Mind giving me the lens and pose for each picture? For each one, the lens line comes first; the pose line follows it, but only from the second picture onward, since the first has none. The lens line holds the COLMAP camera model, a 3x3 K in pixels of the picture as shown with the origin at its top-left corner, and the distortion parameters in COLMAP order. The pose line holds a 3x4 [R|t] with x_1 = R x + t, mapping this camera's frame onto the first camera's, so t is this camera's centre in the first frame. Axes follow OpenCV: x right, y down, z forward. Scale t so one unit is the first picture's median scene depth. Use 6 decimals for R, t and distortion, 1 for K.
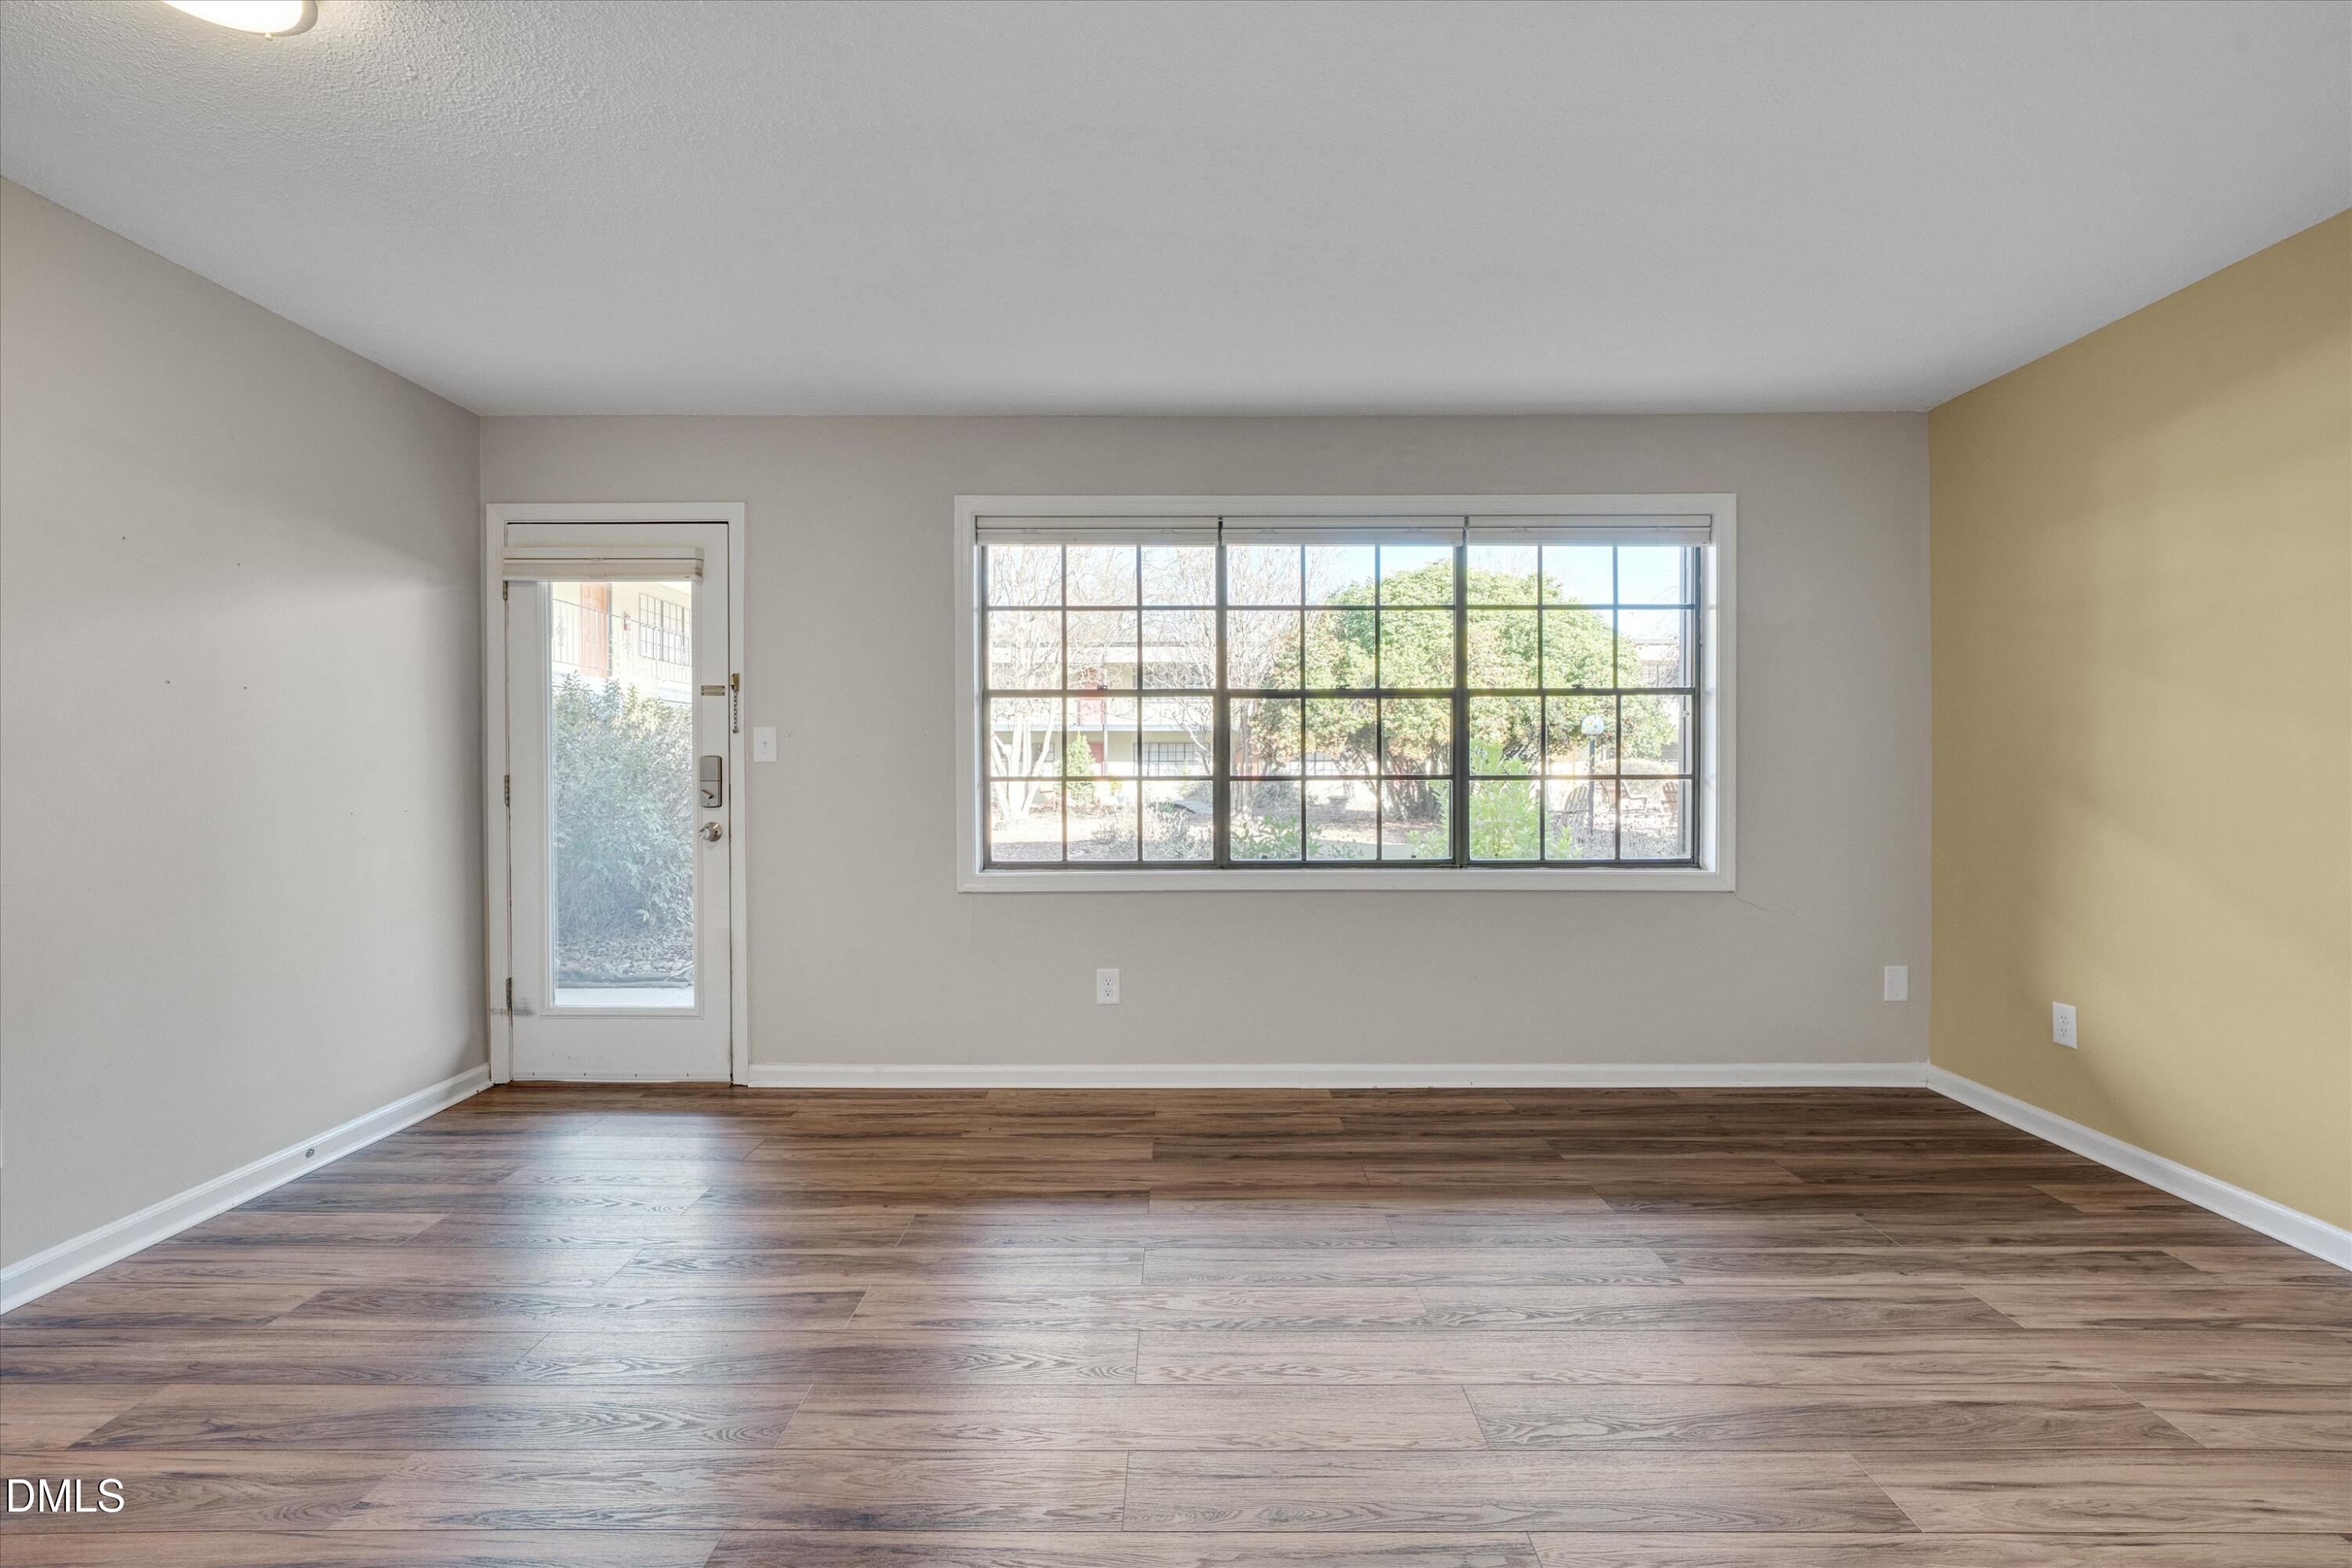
lens RADIAL K [[1017.4, 0, 1189.0], [0, 1017.4, 779.8], [0, 0, 1]] dist [-0.005941, 0.001886]
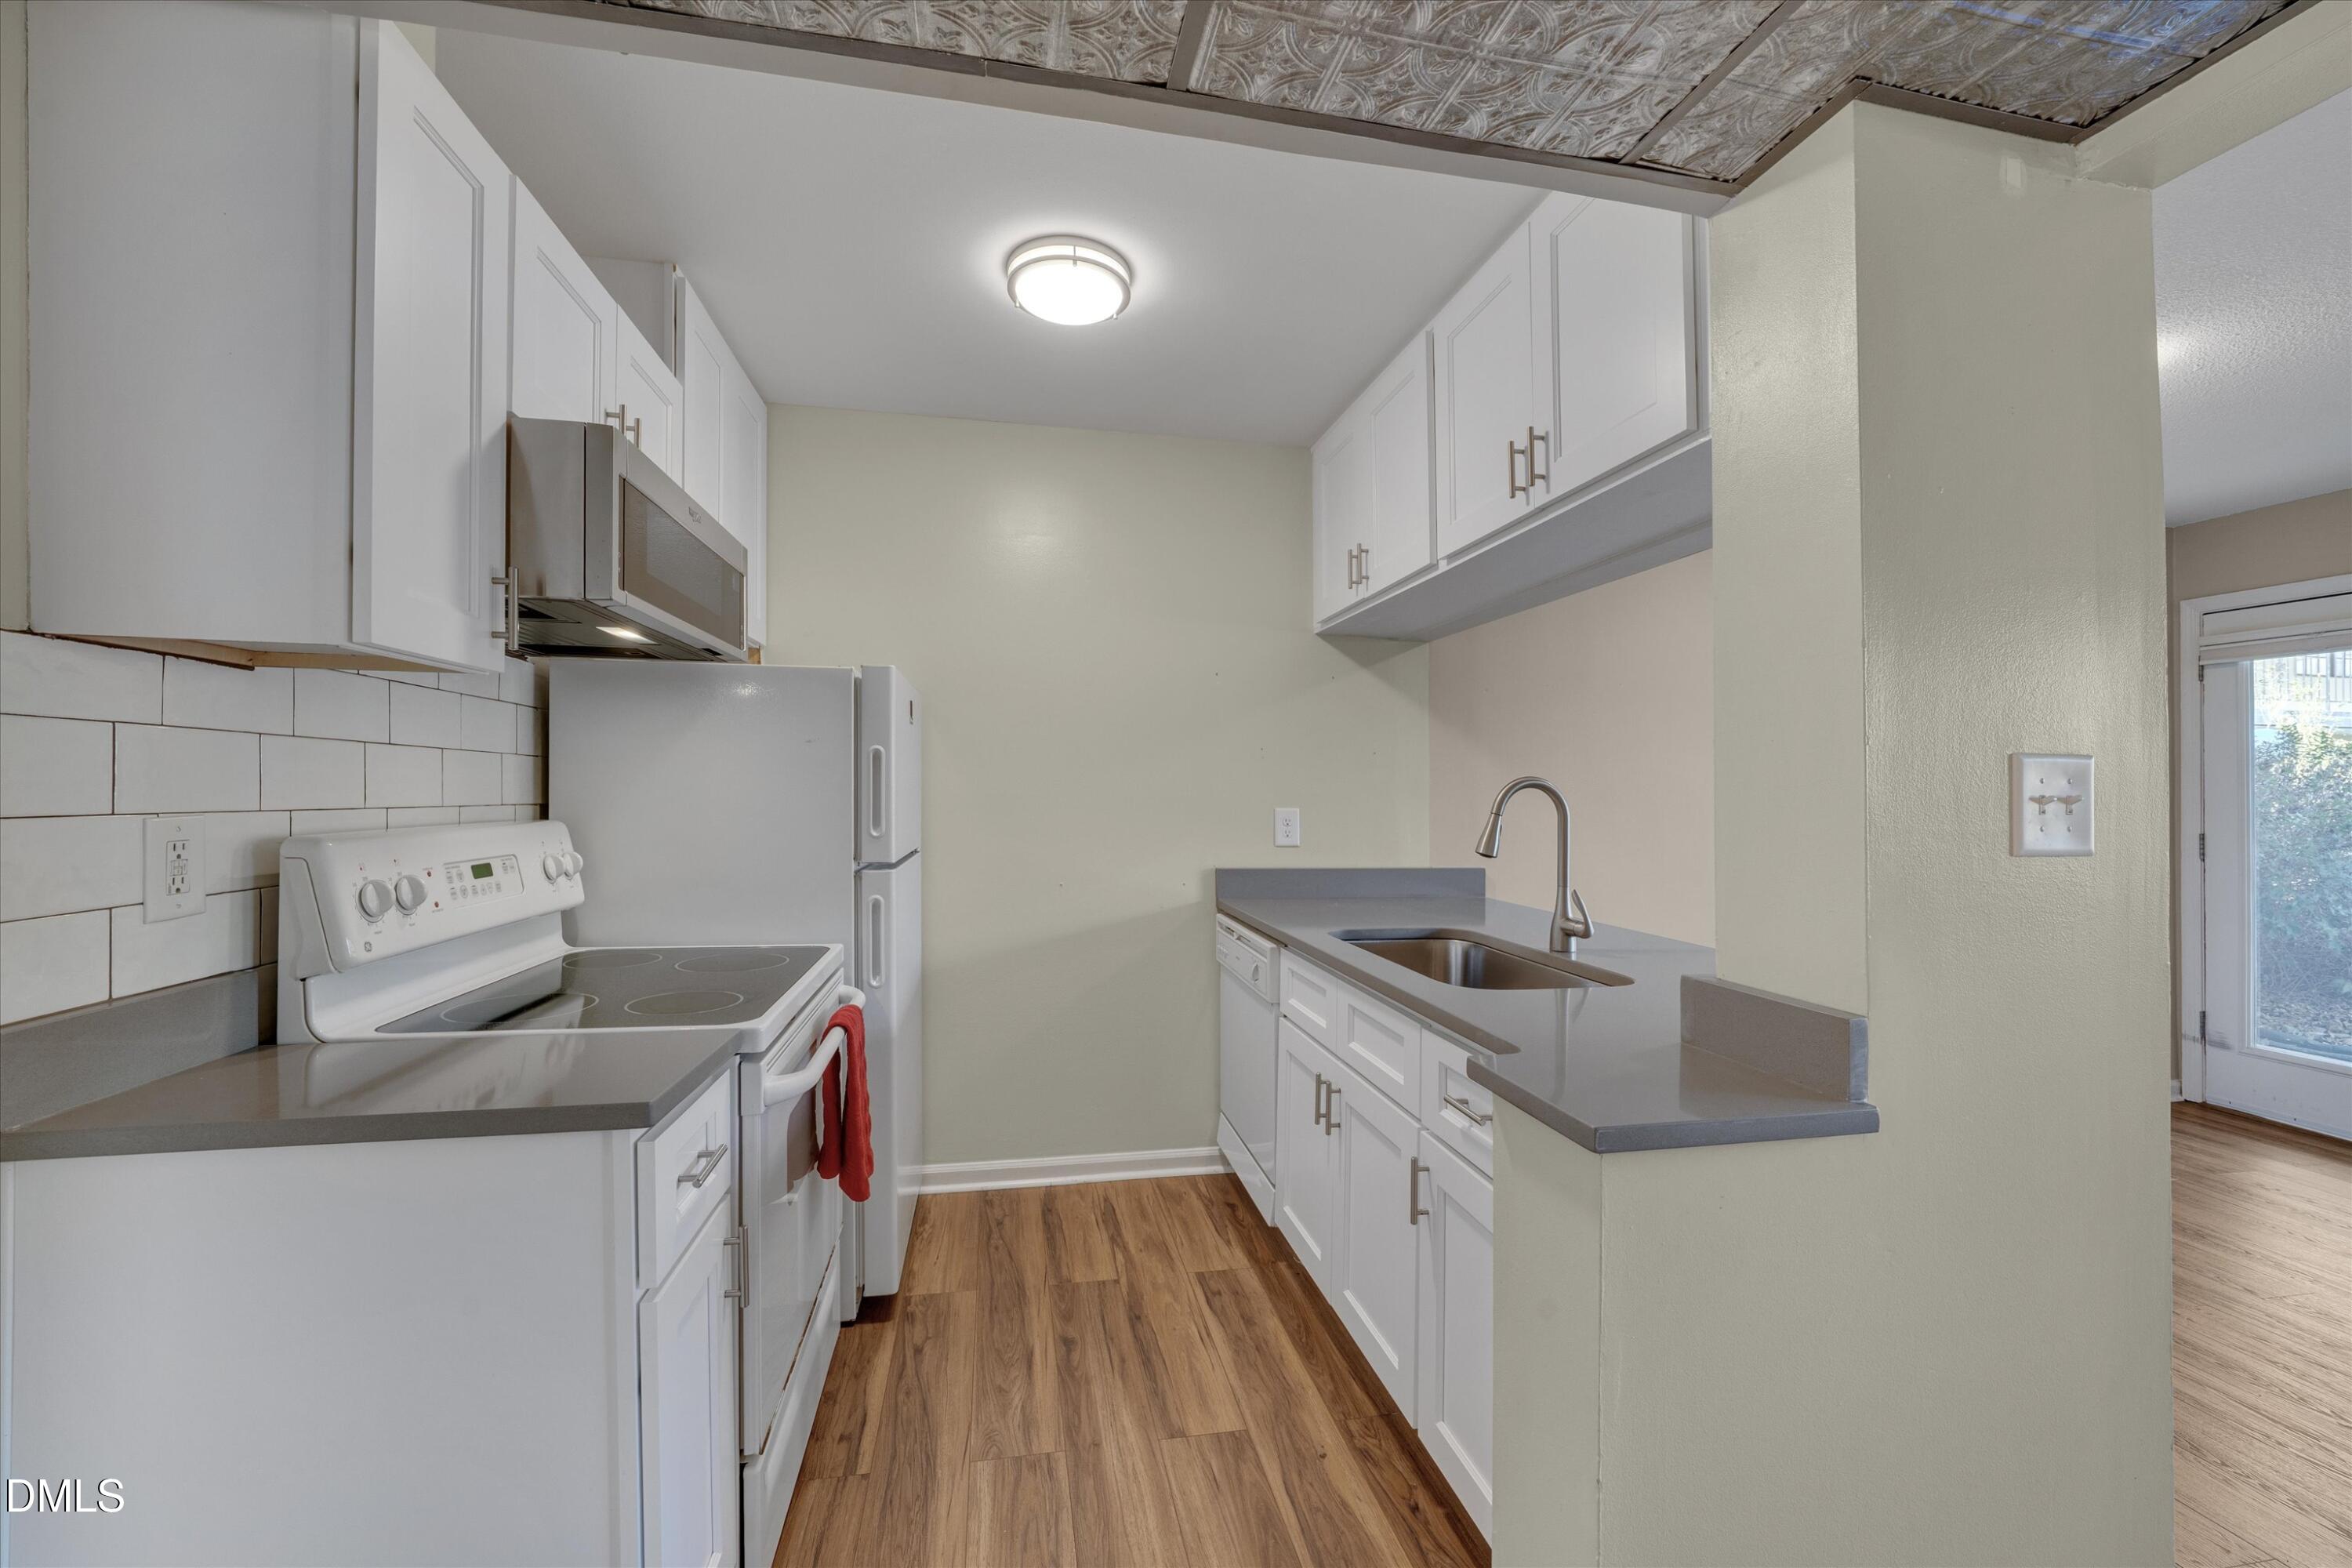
lens RADIAL K [[924.6, 0, 1190.8], [0, 924.6, 775.5], [0, 0, 1]] dist [-0.017677, 0.003963]
pose [[0.194214, -0.013783, -0.980862, 0.138277], [-0.023822, 0.999540, -0.018762, -0.028001], [0.980670, 0.027010, 0.193796, -0.383680]]
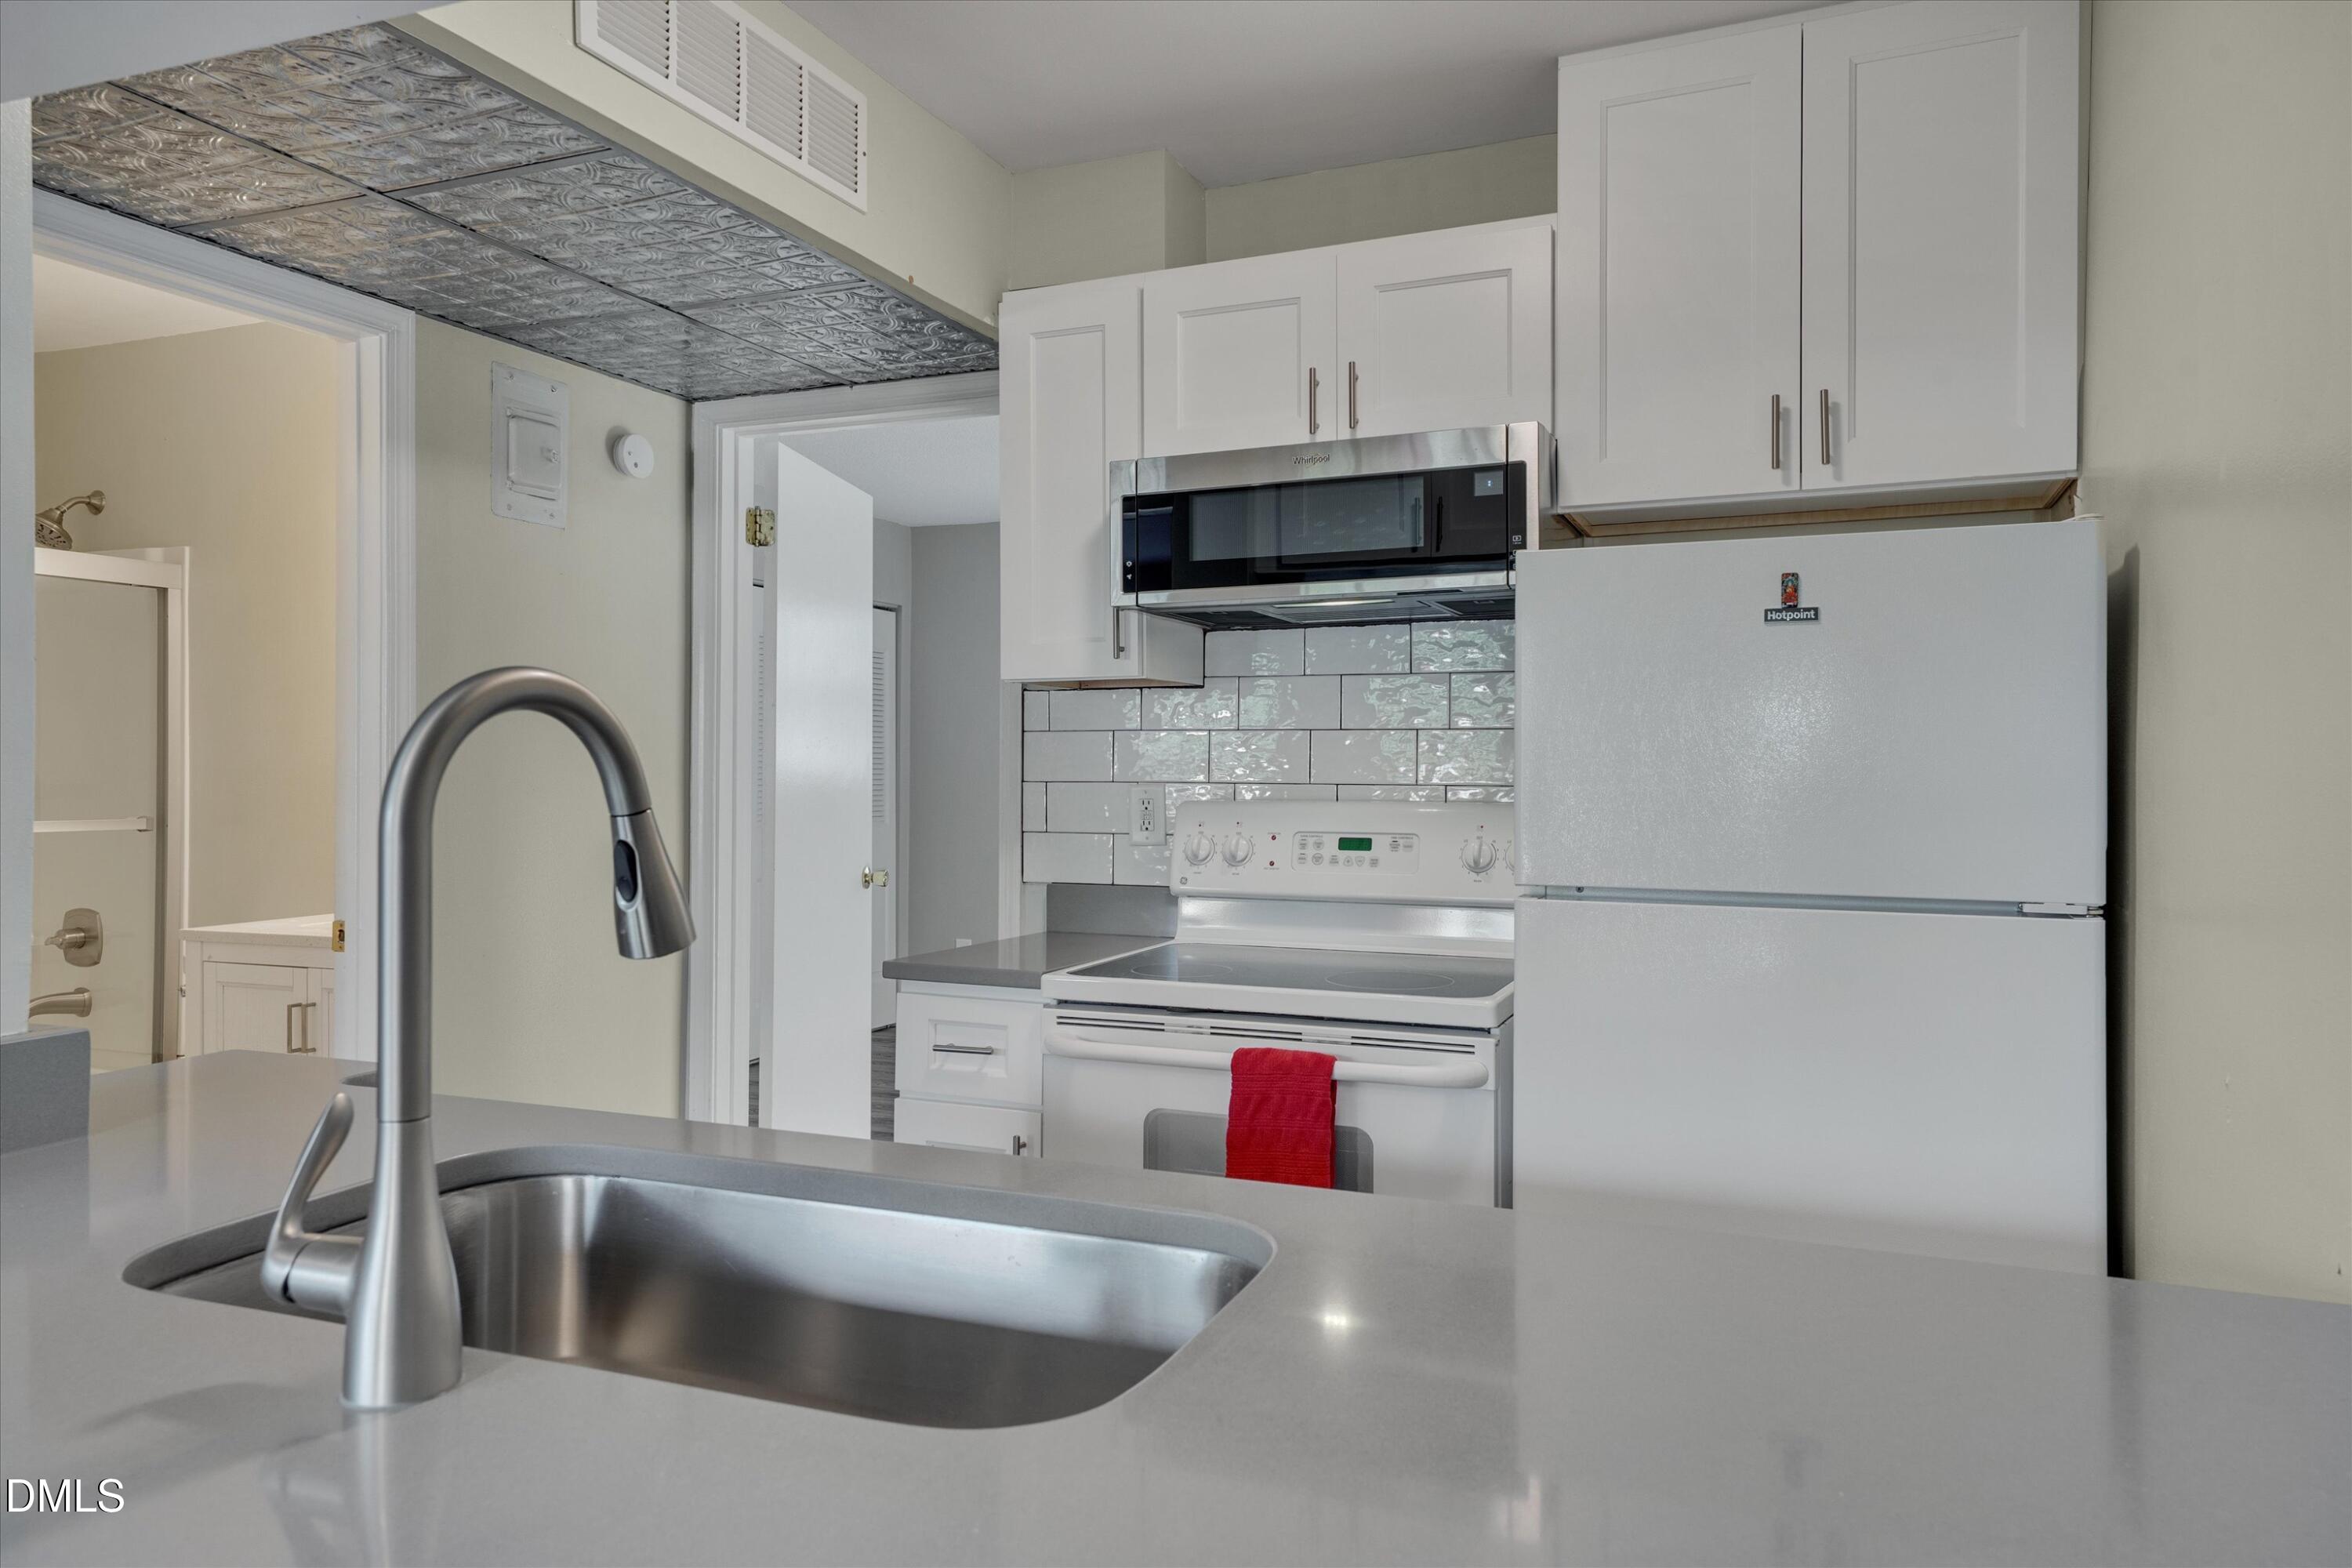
lens RADIAL K [[1559.8, 0, 1171.7], [0, 1559.8, 765.2], [0, 0, 1]] dist [0.038261, 0.006799]
pose [[-0.920440, -0.000361, 0.390883, -0.659848], [0.000837, 0.999995, 0.002894, -0.024852], [-0.390883, 0.002991, -0.920436, 0.193842]]
